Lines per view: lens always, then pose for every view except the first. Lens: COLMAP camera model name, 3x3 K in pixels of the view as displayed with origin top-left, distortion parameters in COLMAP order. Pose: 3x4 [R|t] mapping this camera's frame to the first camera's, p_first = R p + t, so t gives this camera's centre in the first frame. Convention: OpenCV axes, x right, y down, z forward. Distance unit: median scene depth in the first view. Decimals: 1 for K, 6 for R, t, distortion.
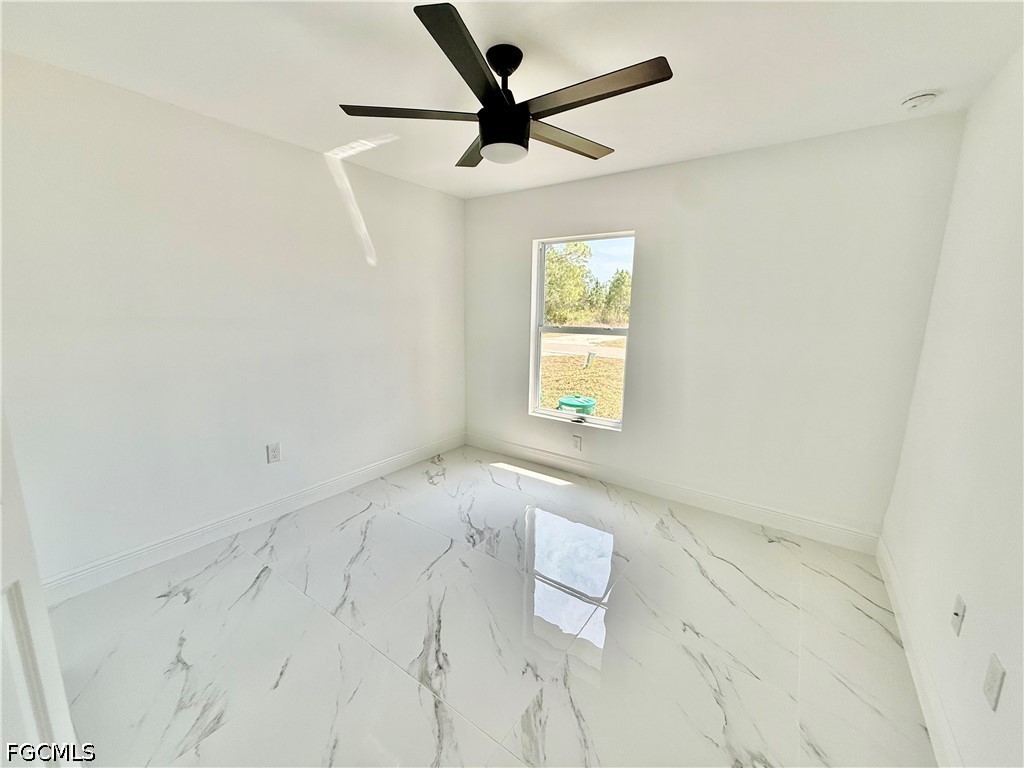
lens RADIAL K [[409.6, 0, 510.1], [0, 409.6, 382.9], [0, 0, 1]] dist [-0.000225, -0.000076]
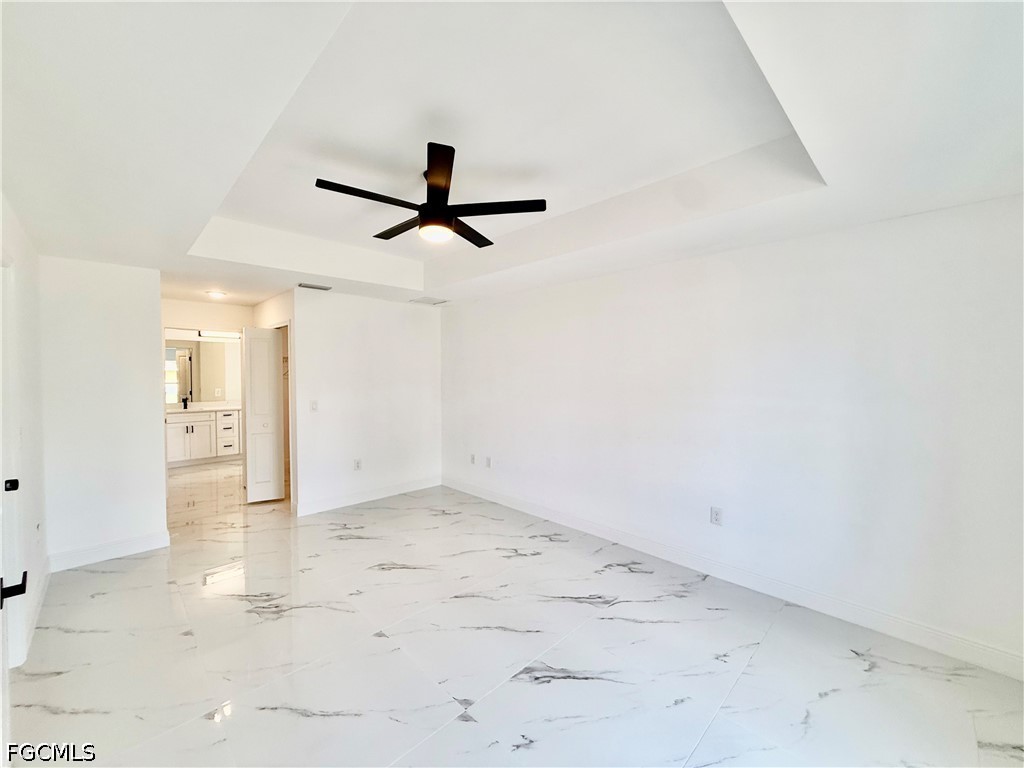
lens RADIAL K [[409.6, 0, 510.1], [0, 409.6, 382.9], [0, 0, 1]] dist [-0.000225, -0.000076]
pose [[-0.175813, 0.079787, -0.981185, 0.888996], [-0.183476, 0.976590, 0.112289, -0.308942], [0.967174, 0.199766, -0.157059, 0.779641]]
